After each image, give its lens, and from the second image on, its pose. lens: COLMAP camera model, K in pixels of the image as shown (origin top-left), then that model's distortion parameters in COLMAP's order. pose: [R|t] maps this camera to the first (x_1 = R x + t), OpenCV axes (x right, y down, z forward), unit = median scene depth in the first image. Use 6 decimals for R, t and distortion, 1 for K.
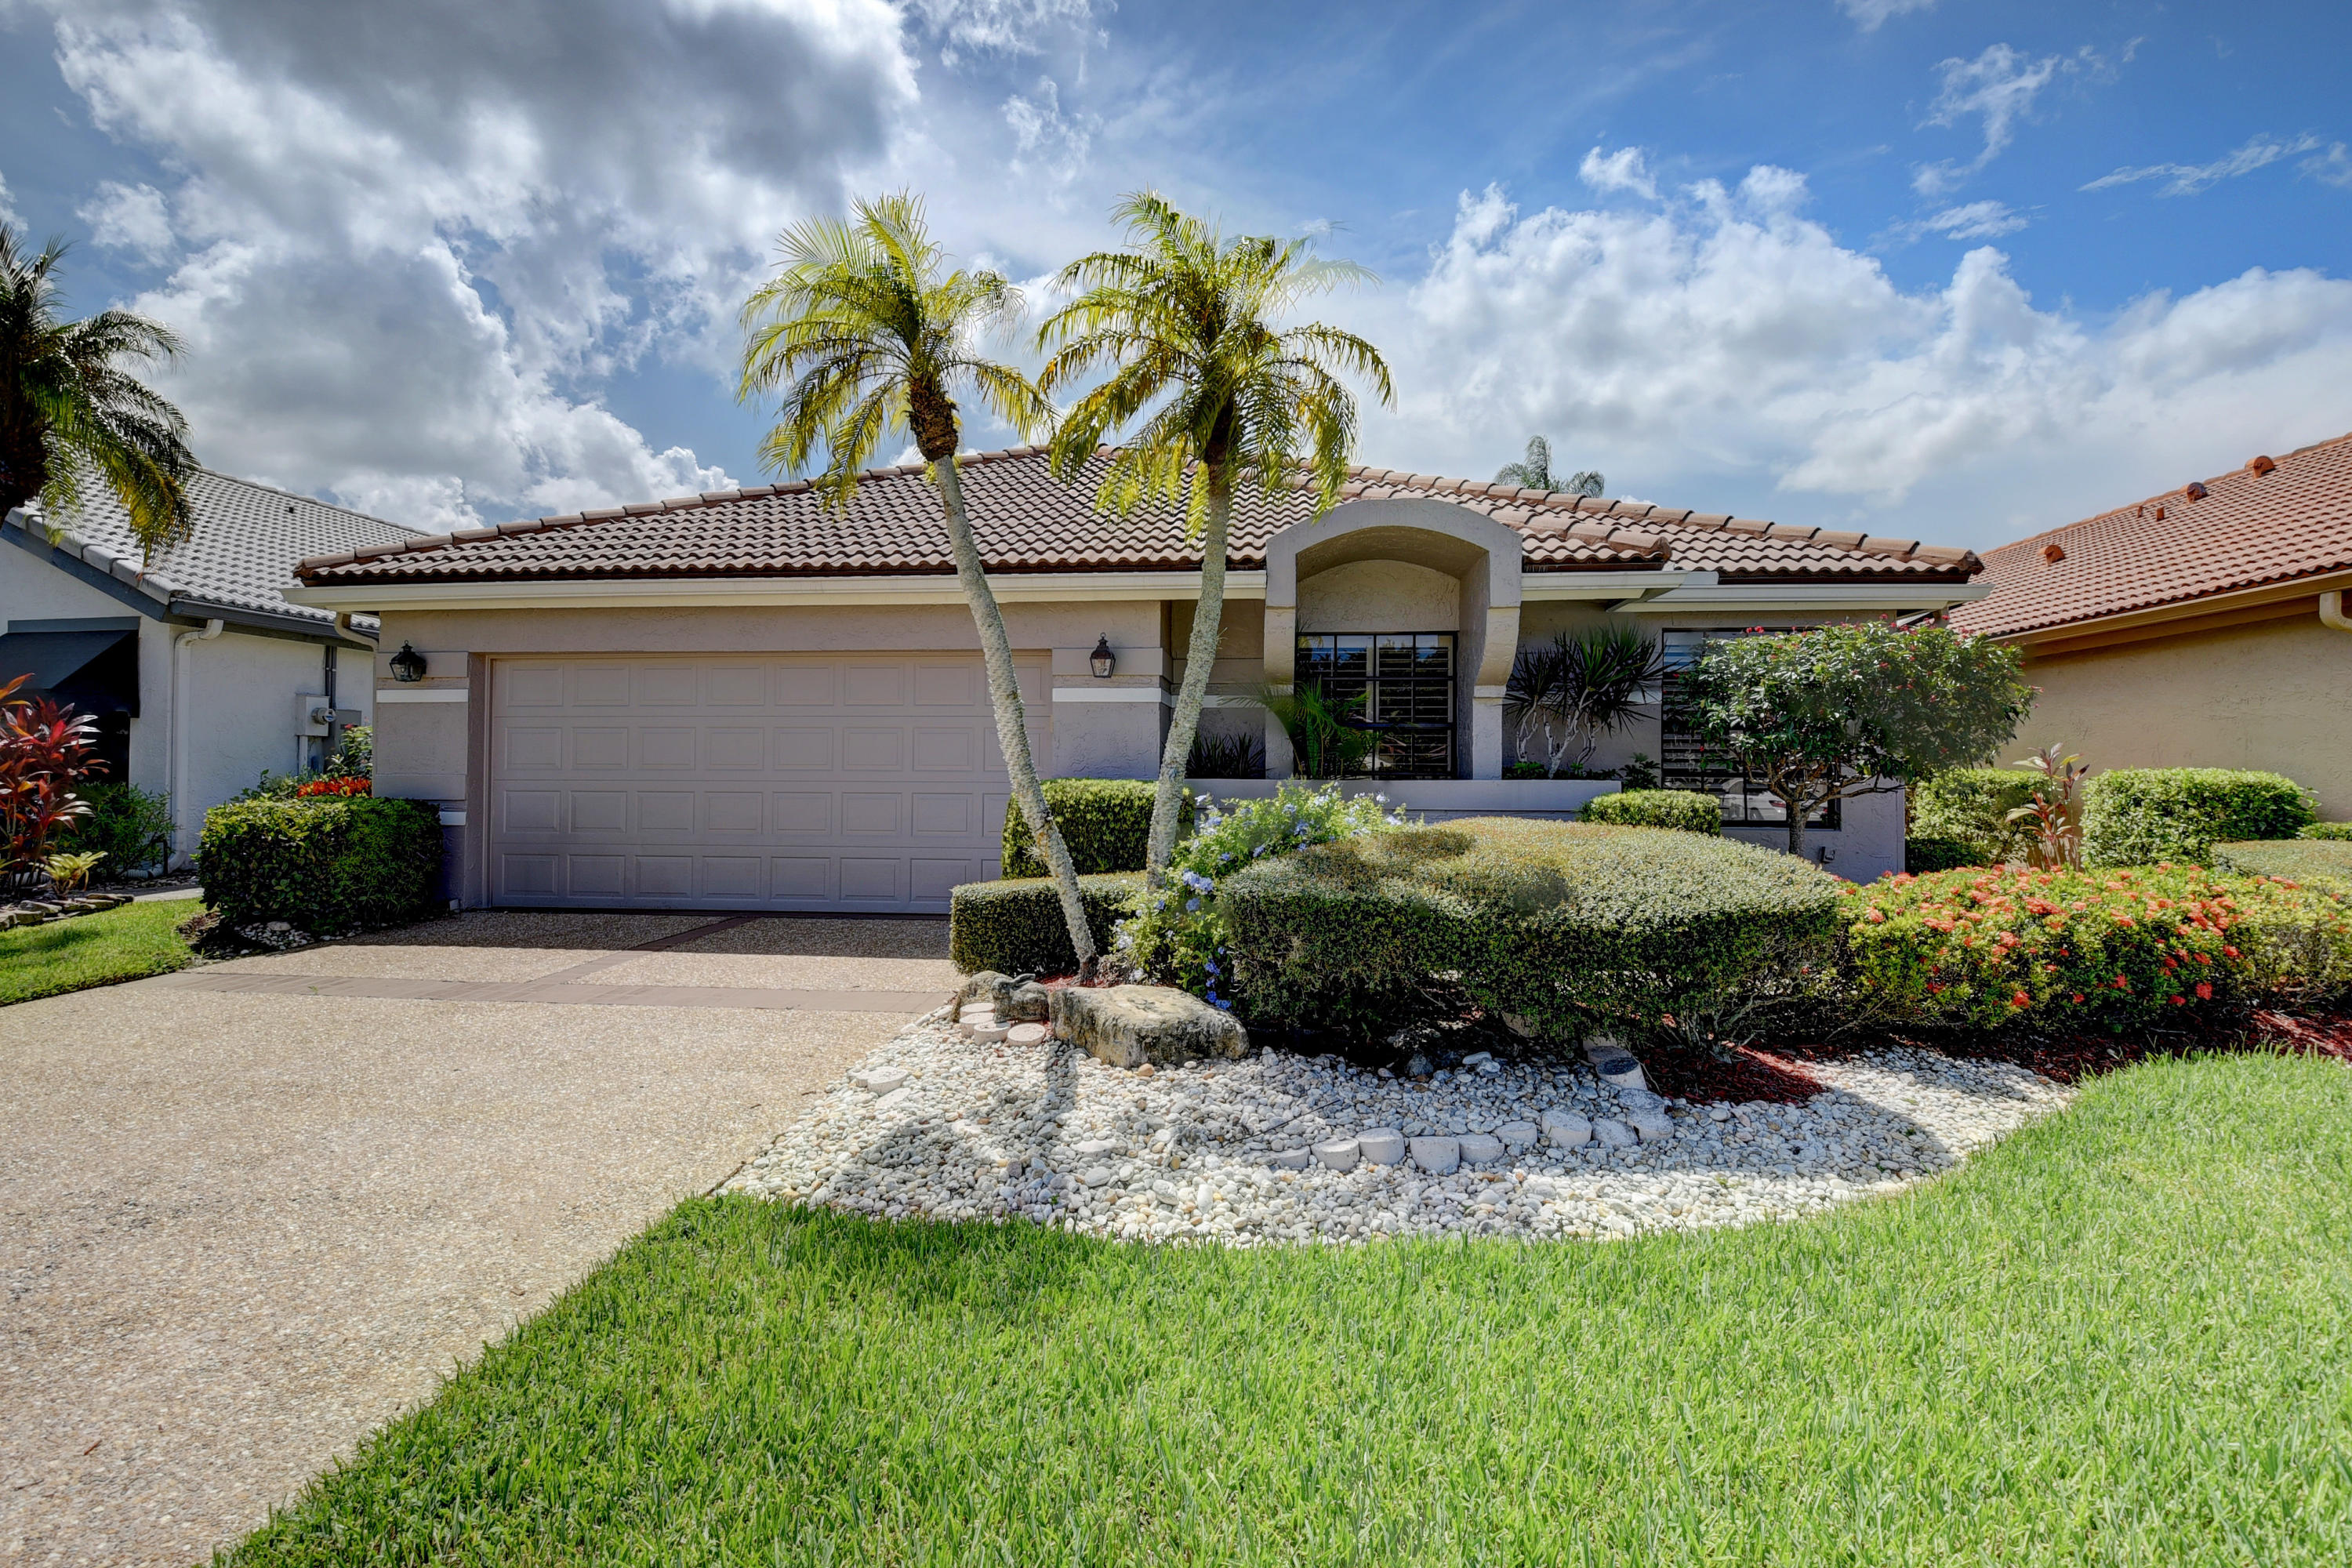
lens RADIAL K [[1096.8, 0, 1176.0], [0, 1096.8, 784.0], [0, 0, 1]] dist [0.001646, -0.019095]
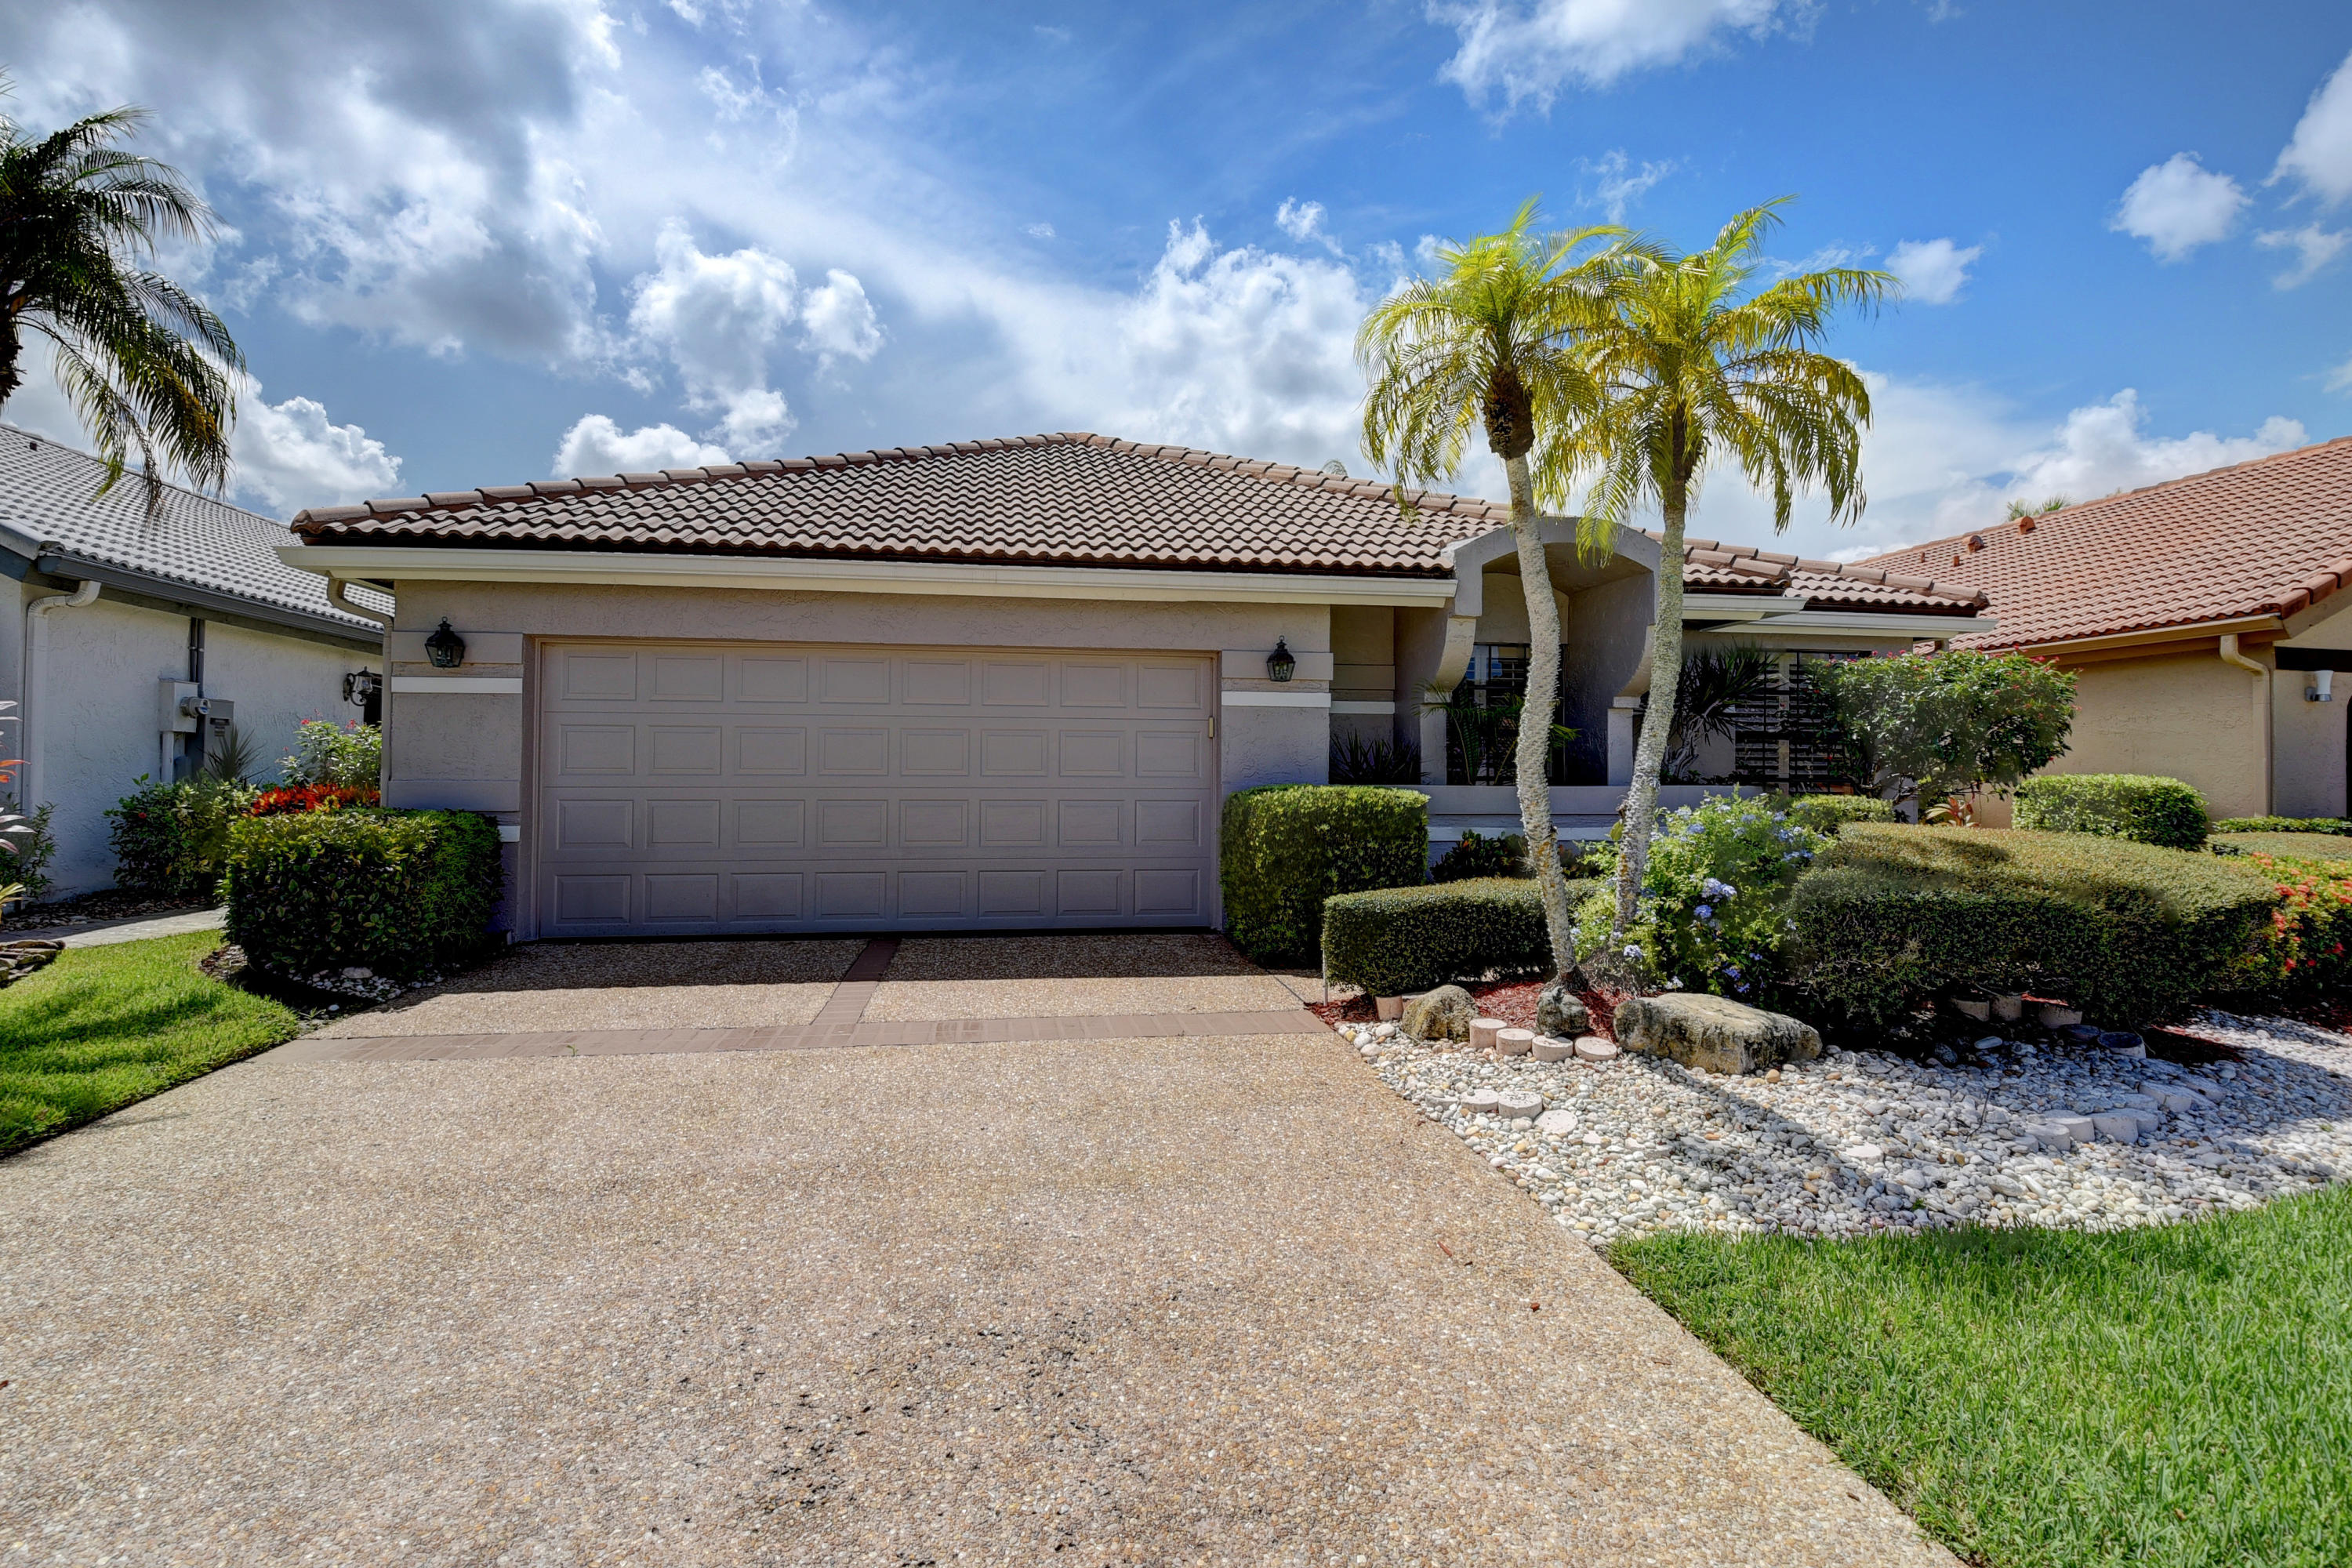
lens RADIAL K [[1096.8, 0, 1176.0], [0, 1096.8, 784.0], [0, 0, 1]] dist [0.001646, -0.019095]
pose [[0.968993, -0.001450, 0.247085, -0.389593], [0.001961, 0.999996, -0.001821, -0.003881], [-0.247081, 0.002249, 0.968992, 0.072658]]
